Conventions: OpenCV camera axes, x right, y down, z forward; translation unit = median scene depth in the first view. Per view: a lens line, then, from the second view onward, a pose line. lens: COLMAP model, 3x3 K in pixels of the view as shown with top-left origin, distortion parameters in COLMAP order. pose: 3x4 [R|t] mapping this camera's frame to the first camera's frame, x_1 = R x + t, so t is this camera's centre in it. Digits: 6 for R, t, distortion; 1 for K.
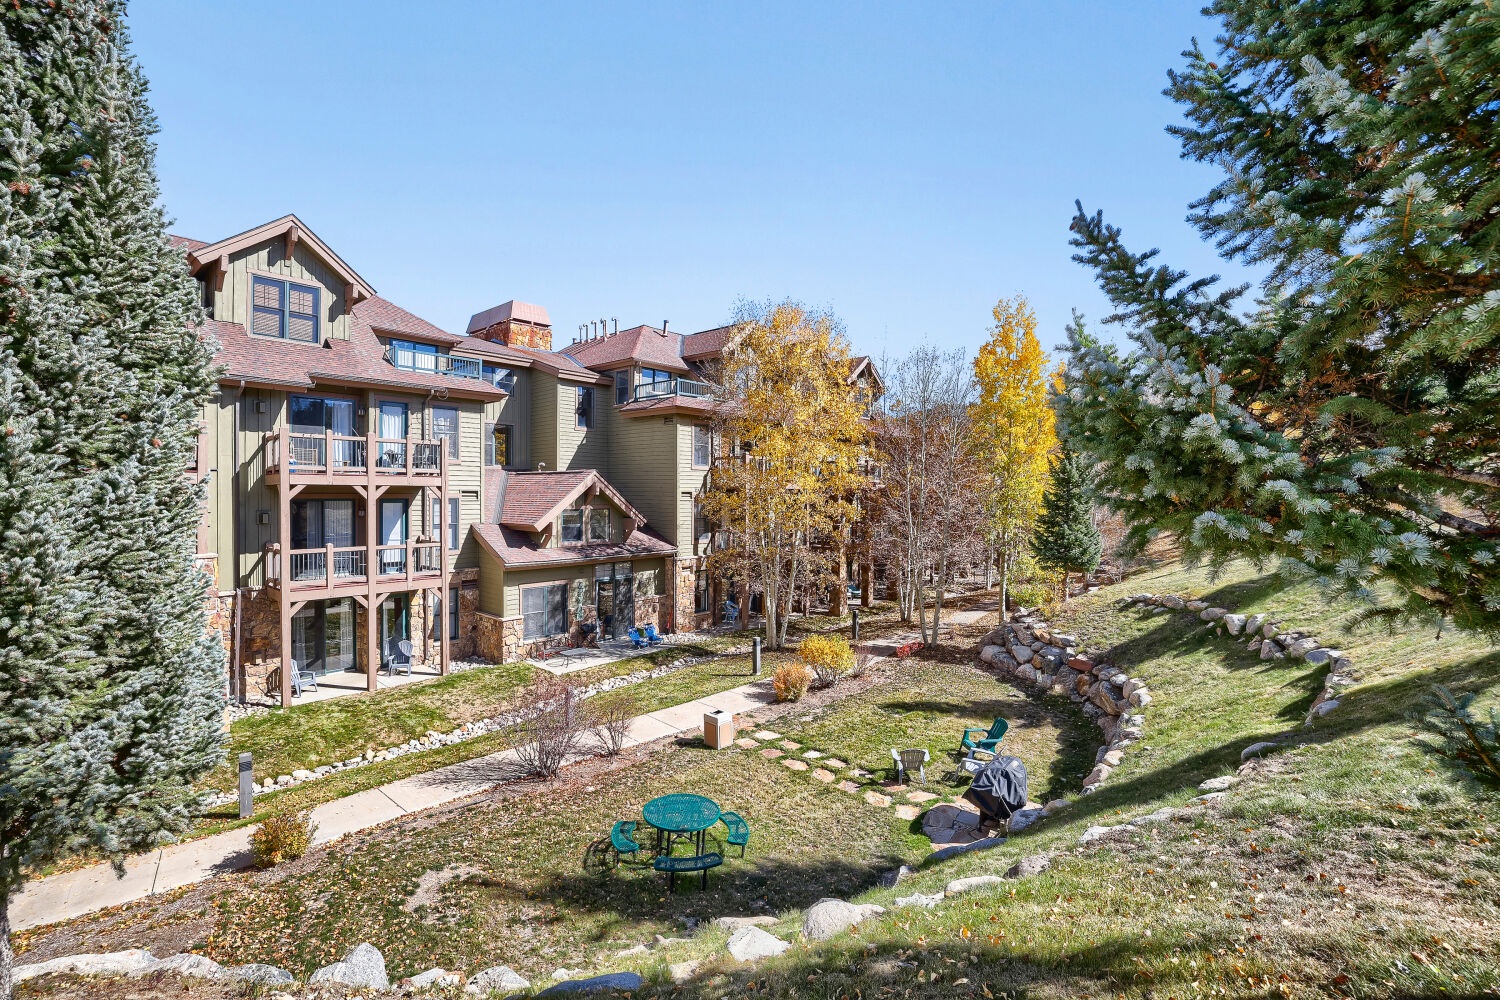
lens RADIAL K [[665.1, 0, 712.0], [0, 665.1, 484.7], [0, 0, 1]] dist [-0.027881, 0.000118]
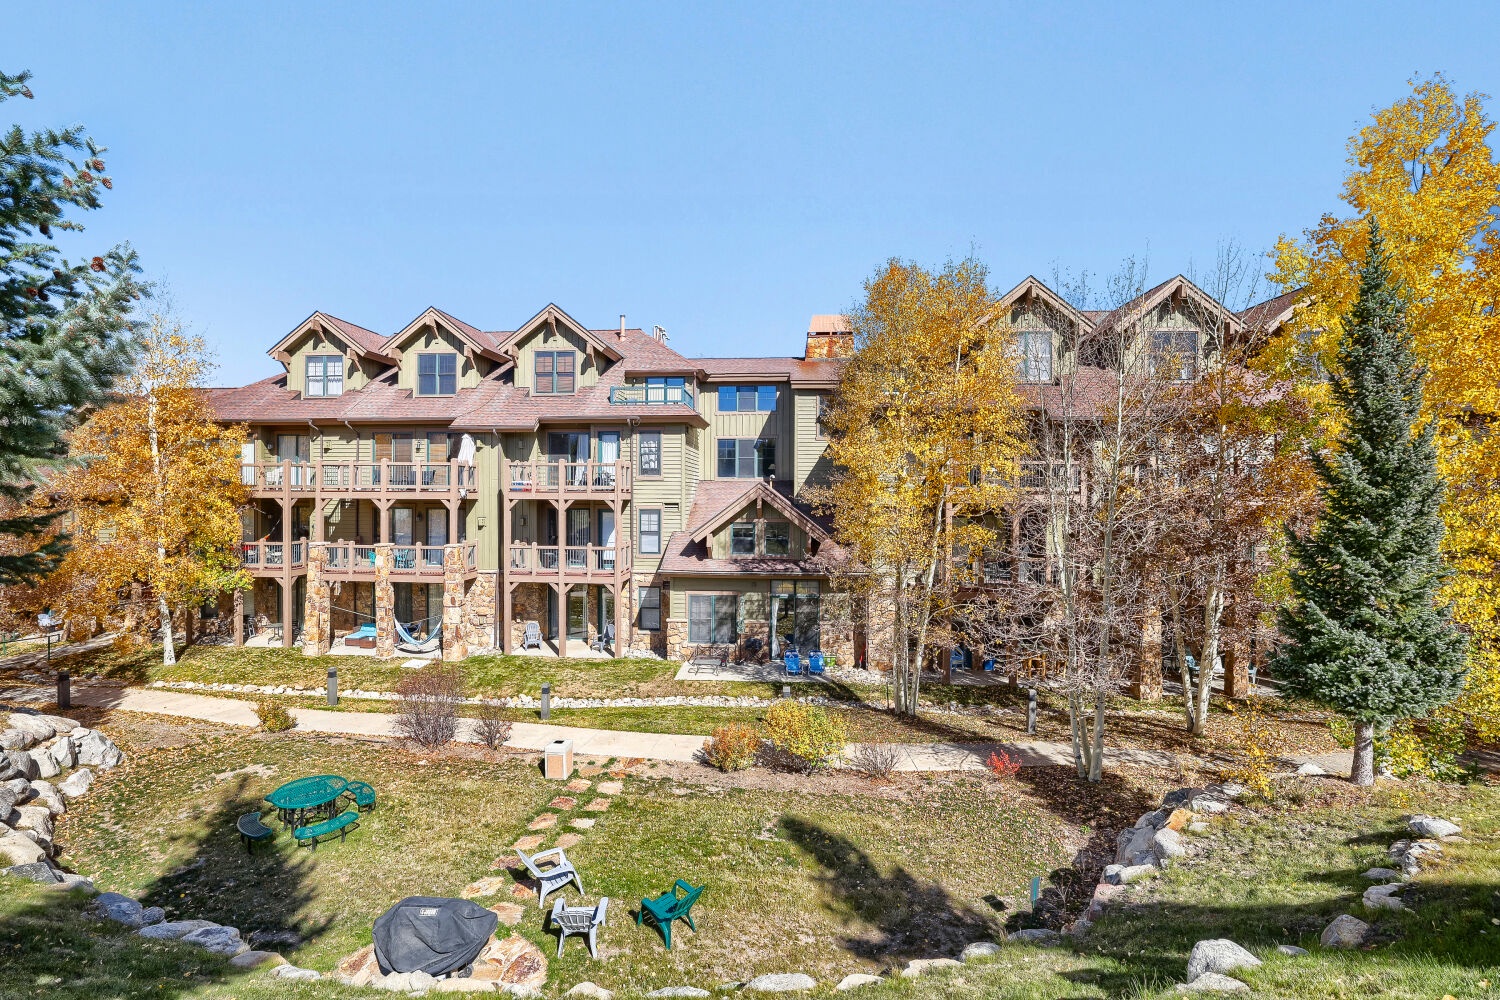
lens RADIAL K [[648.4, 0, 750.0], [0, 648.4, 500.0], [0, 0, 1]] dist [-0.022041, 0.000439]
pose [[0.607619, 0.003127, -0.794222, 0.665080], [0.009590, 0.999890, 0.011274, -0.008198], [0.794171, -0.014467, 0.607522, 0.481951]]
